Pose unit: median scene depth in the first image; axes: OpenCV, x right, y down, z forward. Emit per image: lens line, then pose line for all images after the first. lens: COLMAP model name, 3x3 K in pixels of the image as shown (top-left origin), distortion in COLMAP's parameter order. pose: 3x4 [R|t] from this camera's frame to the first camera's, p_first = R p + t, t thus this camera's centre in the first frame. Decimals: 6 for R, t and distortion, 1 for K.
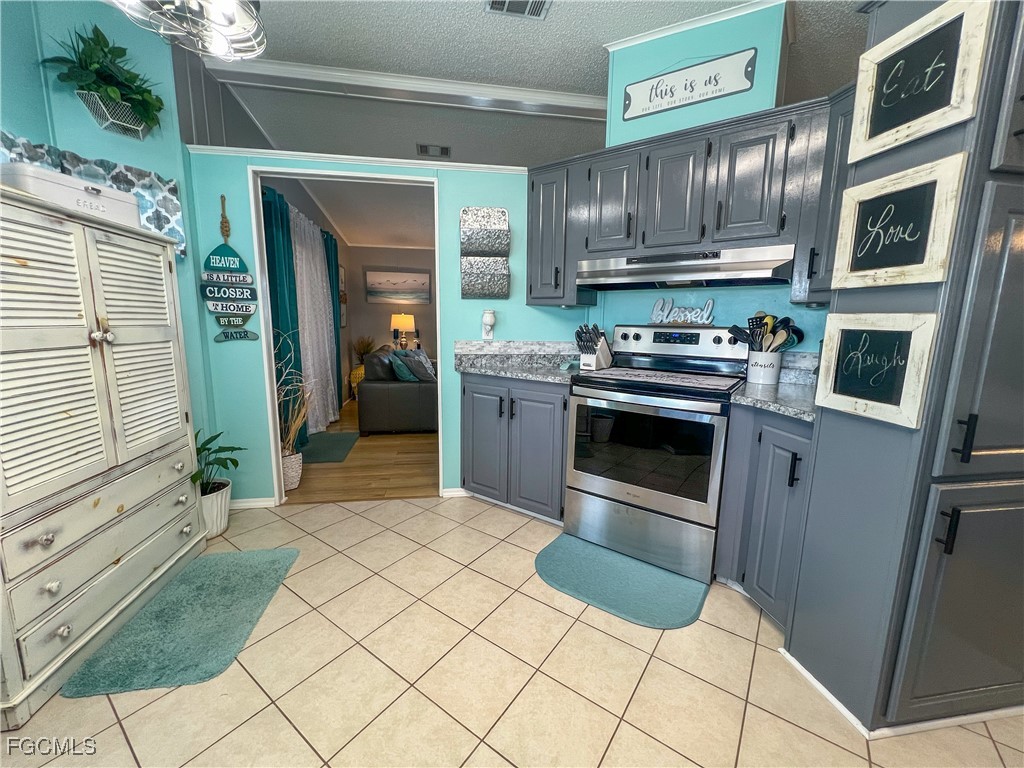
lens RADIAL K [[405.2, 0, 512.0], [0, 405.2, 384.0], [0, 0, 1]] dist [0.000275, 0.000350]
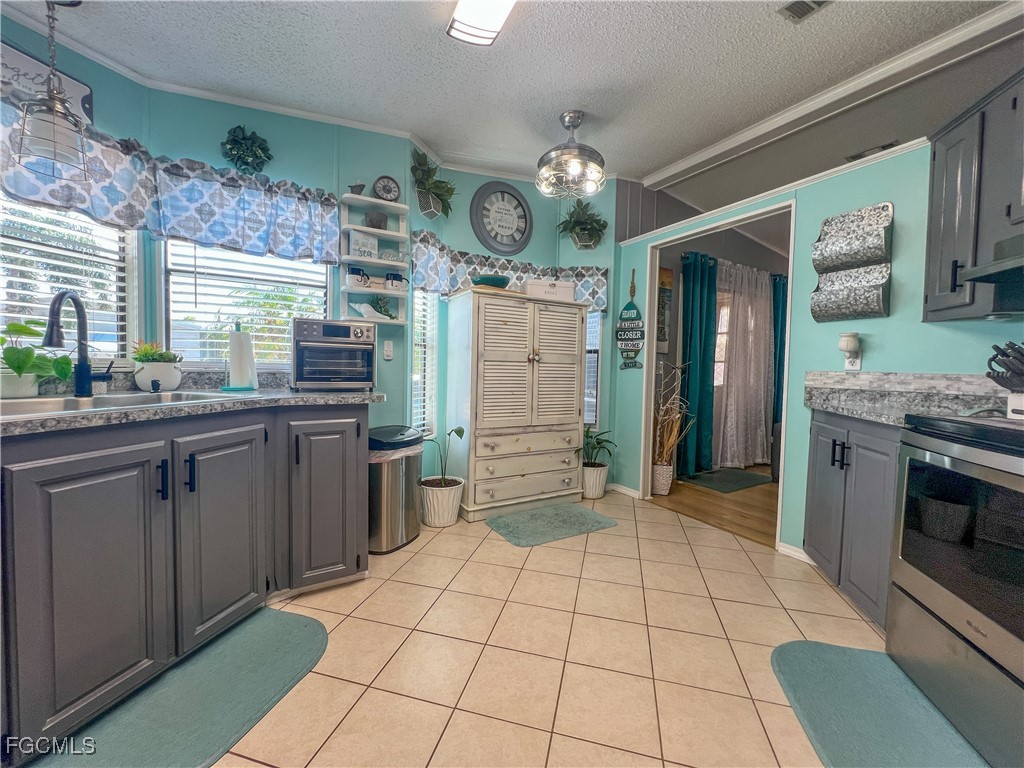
lens RADIAL K [[405.2, 0, 512.0], [0, 405.2, 384.0], [0, 0, 1]] dist [0.000275, 0.000350]
pose [[0.370021, 0.037180, -0.928279, 0.488845], [-0.159837, 0.986847, -0.024187, 0.046630], [0.915170, 0.157323, 0.371097, 0.124371]]
